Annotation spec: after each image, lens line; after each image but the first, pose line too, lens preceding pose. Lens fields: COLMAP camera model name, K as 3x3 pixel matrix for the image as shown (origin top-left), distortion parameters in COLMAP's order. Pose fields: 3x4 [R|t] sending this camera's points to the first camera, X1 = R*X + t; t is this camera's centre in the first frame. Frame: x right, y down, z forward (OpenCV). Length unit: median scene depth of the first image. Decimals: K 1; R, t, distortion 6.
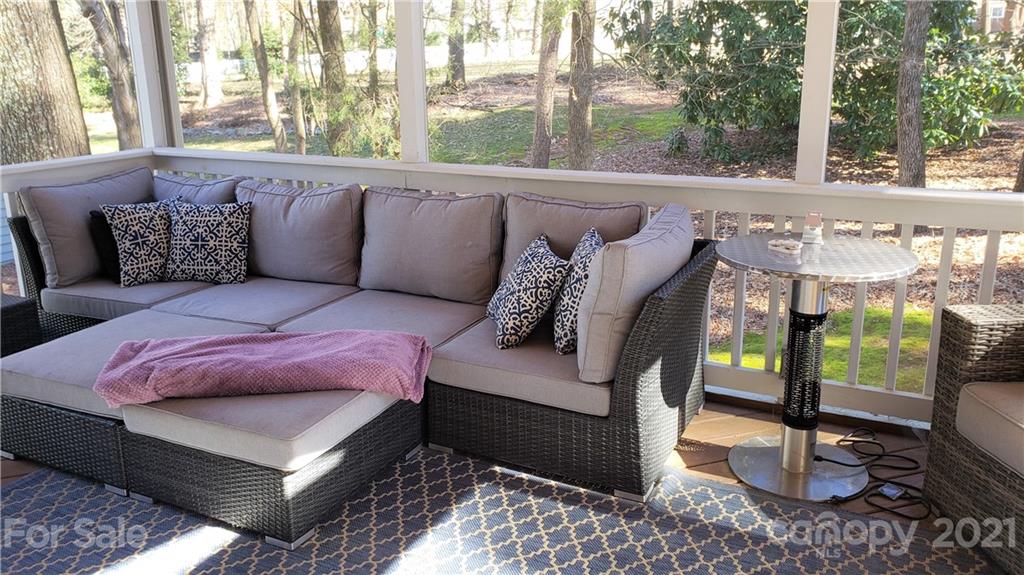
lens RADIAL K [[779.5, 0, 510.3], [0, 779.5, 279.8], [0, 0, 1]] dist [-0.011160, 0.042696]
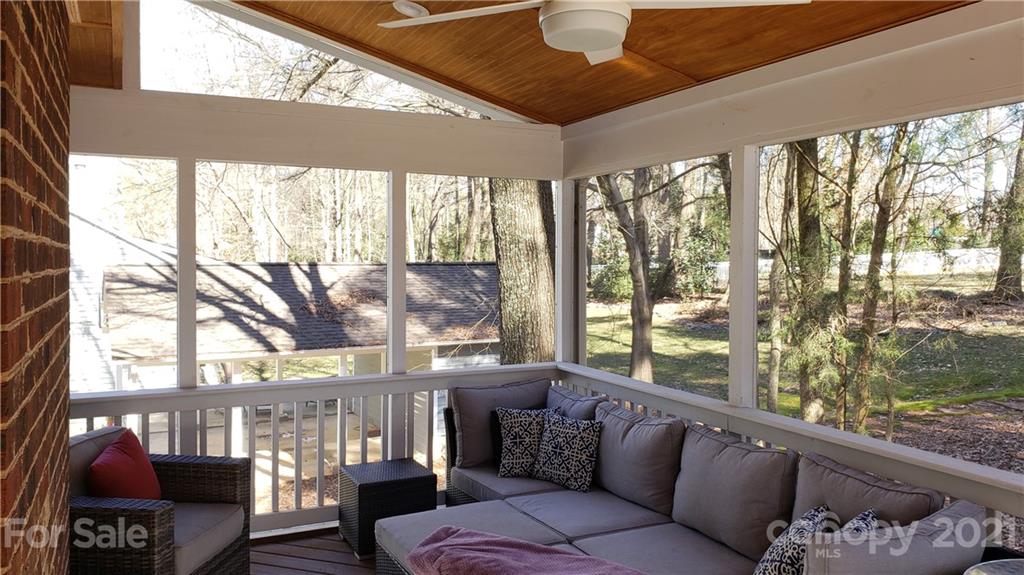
lens RADIAL K [[779.5, 0, 504.3], [0, 779.5, 283.2], [0, 0, 1]] dist [-0.011160, 0.042696]
pose [[0.800307, 0.033275, -0.598667, 0.240590], [-0.179685, 0.965879, -0.186521, -0.060053], [0.572033, 0.256845, 0.778979, -0.024827]]
